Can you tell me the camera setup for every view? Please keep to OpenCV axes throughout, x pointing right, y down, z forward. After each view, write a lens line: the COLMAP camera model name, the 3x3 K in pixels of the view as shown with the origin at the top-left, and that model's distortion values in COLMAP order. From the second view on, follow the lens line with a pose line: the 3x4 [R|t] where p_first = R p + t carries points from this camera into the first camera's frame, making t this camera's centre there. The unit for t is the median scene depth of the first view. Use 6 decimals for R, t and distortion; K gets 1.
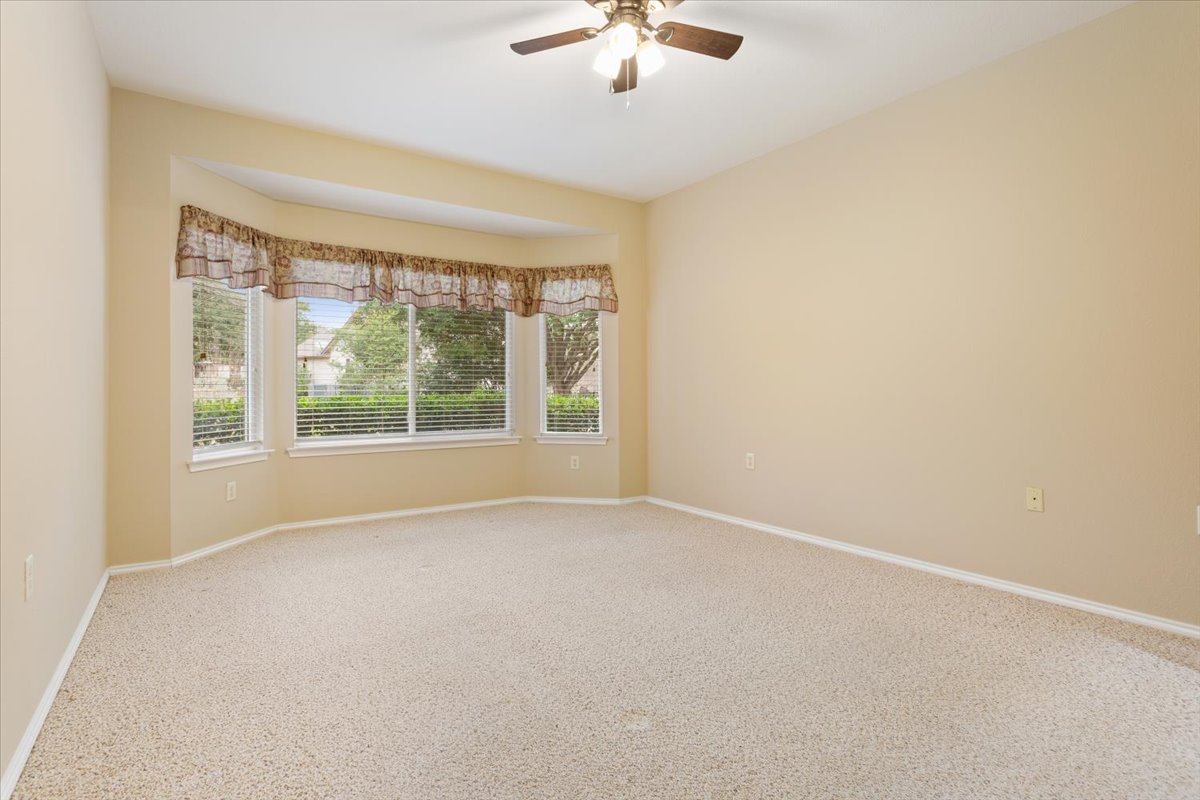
lens RADIAL K [[586.1, 0, 590.8], [0, 586.1, 391.2], [0, 0, 1]] dist [-0.002130, -0.000580]
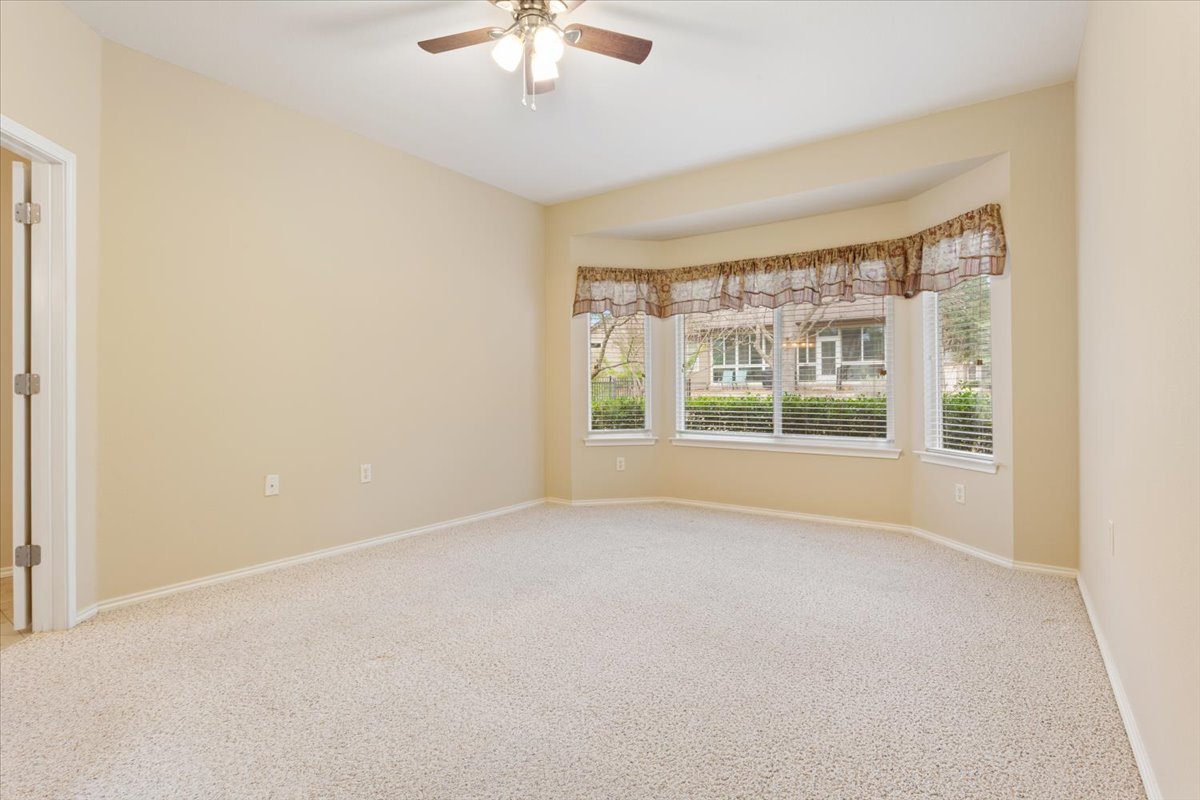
lens RADIAL K [[586.1, 0, 590.3], [0, 586.1, 392.8], [0, 0, 1]] dist [-0.002130, -0.000580]
pose [[0.360168, 0.005842, -0.932869, 0.520060], [-0.005150, 0.999978, 0.004274, -0.001687], [0.932873, 0.003265, 0.360190, 0.351535]]
